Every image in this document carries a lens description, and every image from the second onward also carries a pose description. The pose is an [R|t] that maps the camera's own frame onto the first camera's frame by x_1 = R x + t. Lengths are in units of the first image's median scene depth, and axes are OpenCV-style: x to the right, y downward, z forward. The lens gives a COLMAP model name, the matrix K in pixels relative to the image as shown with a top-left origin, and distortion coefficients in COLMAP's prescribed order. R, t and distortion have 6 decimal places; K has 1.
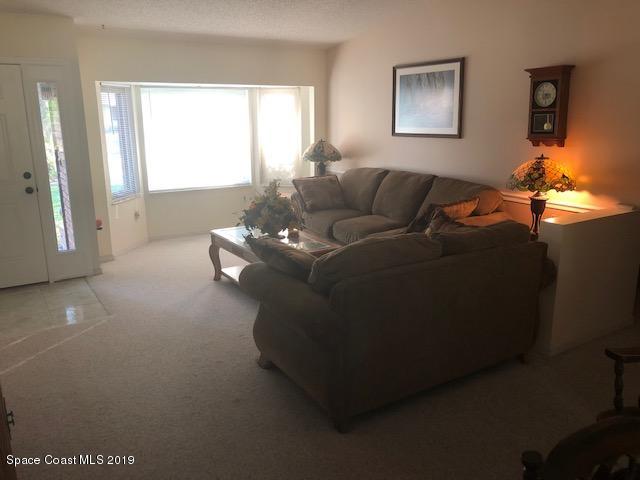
lens RADIAL K [[524.6, 0, 321.2], [0, 524.6, 238.0], [0, 0, 1]] dist [0.041178, -0.058254]
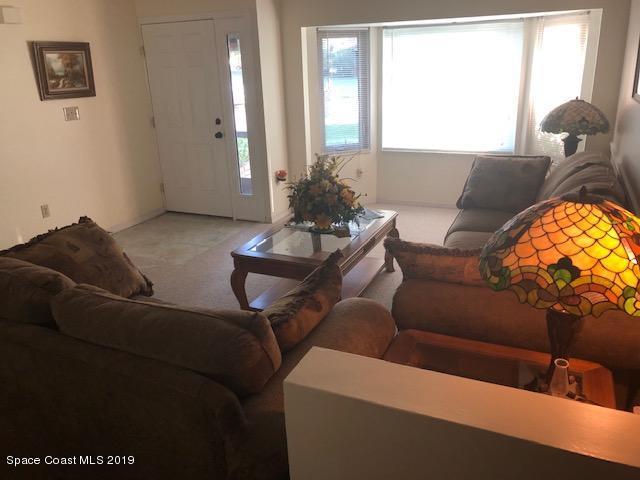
lens RADIAL K [[524.6, 0, 320.2], [0, 524.6, 239.9], [0, 0, 1]] dist [0.041178, -0.058254]
pose [[0.530669, 0.264870, -0.805130, 0.404119], [-0.169419, 0.963895, 0.205434, -0.109437], [0.830474, 0.027387, 0.556383, 0.432962]]
